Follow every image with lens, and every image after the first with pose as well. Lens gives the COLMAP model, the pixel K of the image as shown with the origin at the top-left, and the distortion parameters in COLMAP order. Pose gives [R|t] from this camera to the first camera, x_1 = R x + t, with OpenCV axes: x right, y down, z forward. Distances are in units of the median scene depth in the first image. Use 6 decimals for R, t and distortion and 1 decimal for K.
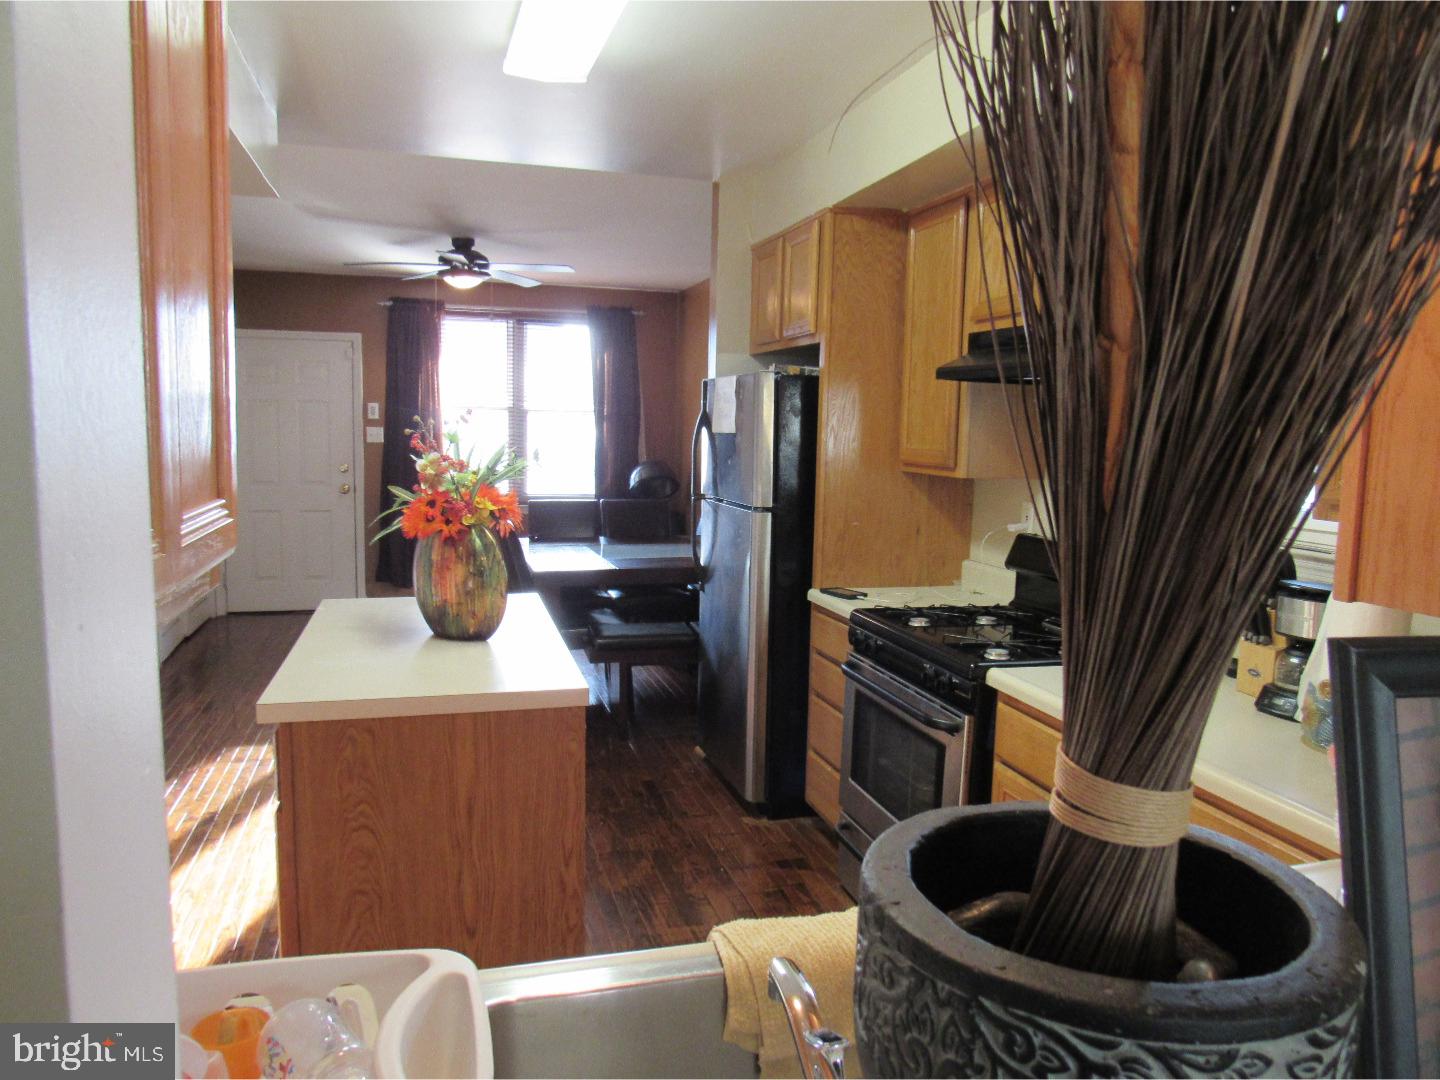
lens RADIAL K [[1019.3, 0, 718.5], [0, 1019.3, 539.2], [0, 0, 1]] dist [-0.033249, 0.003539]
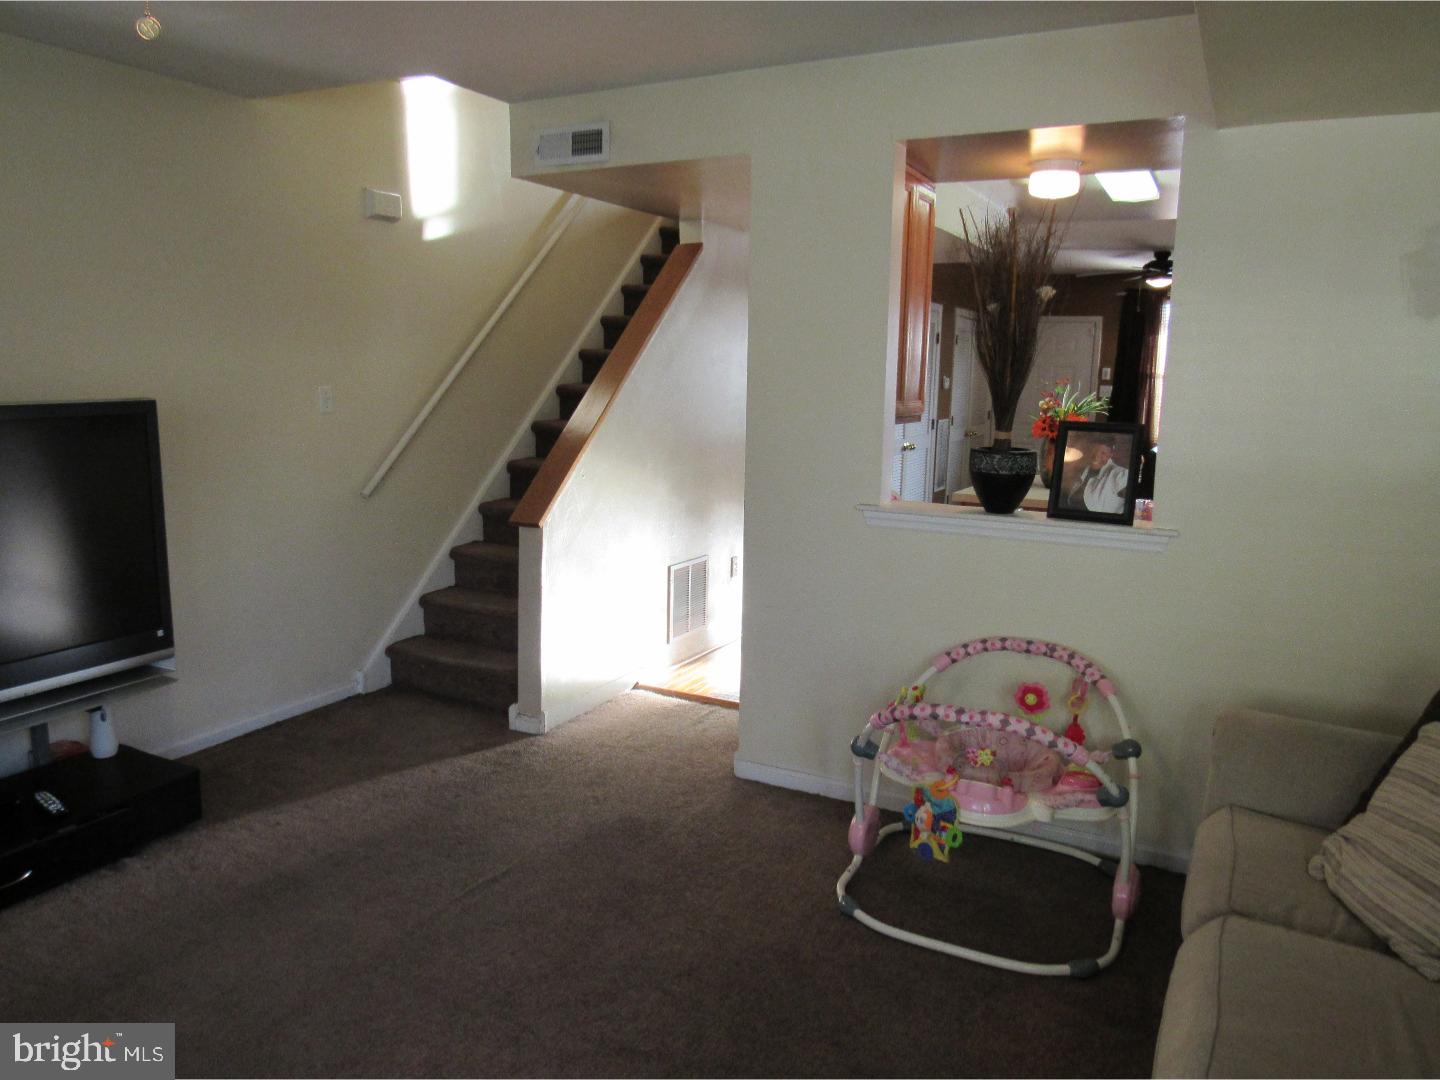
lens RADIAL K [[1019.3, 0, 718.5], [0, 1019.3, 537.6], [0, 0, 1]] dist [-0.033249, 0.003539]
pose [[0.721664, 0.110780, -0.683322, 0.498460], [-0.084071, 0.993831, 0.072331, 0.077725], [0.687120, 0.005249, 0.726525, -0.716853]]
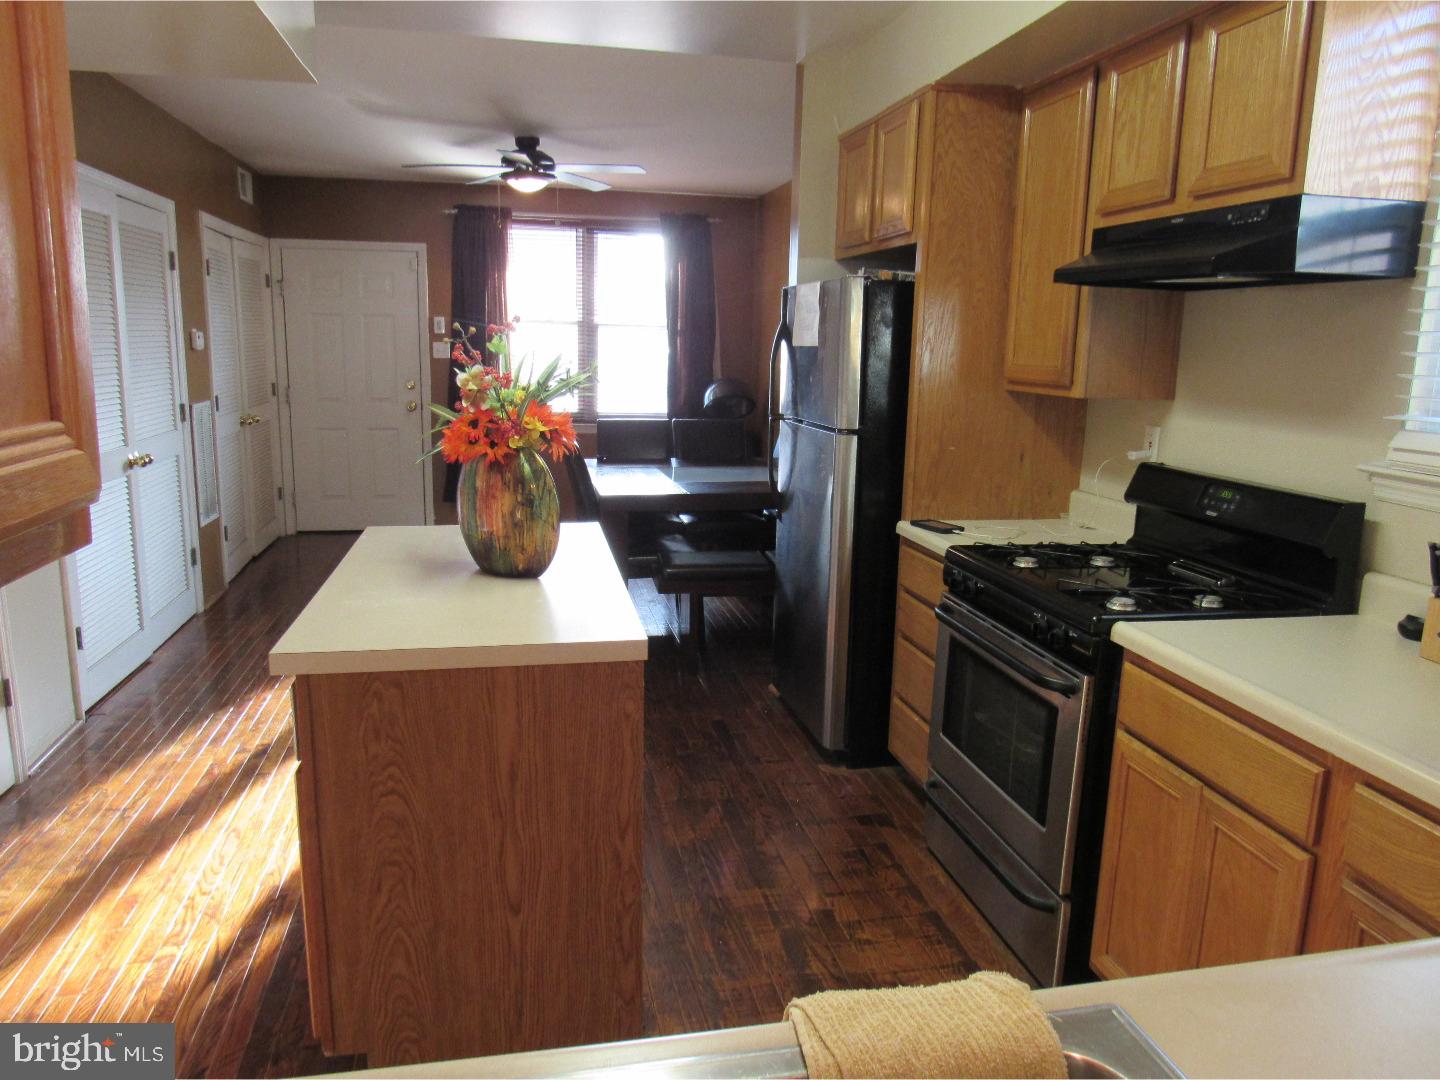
lens RADIAL K [[1019.3, 0, 720.1], [0, 1019.3, 536.0], [0, 0, 1]] dist [-0.033249, 0.003539]
pose [[0.997309, 0.014726, -0.071823, -0.003328], [-0.009247, 0.997064, 0.076018, -0.004787], [0.072731, -0.075149, 0.994516, 0.092240]]
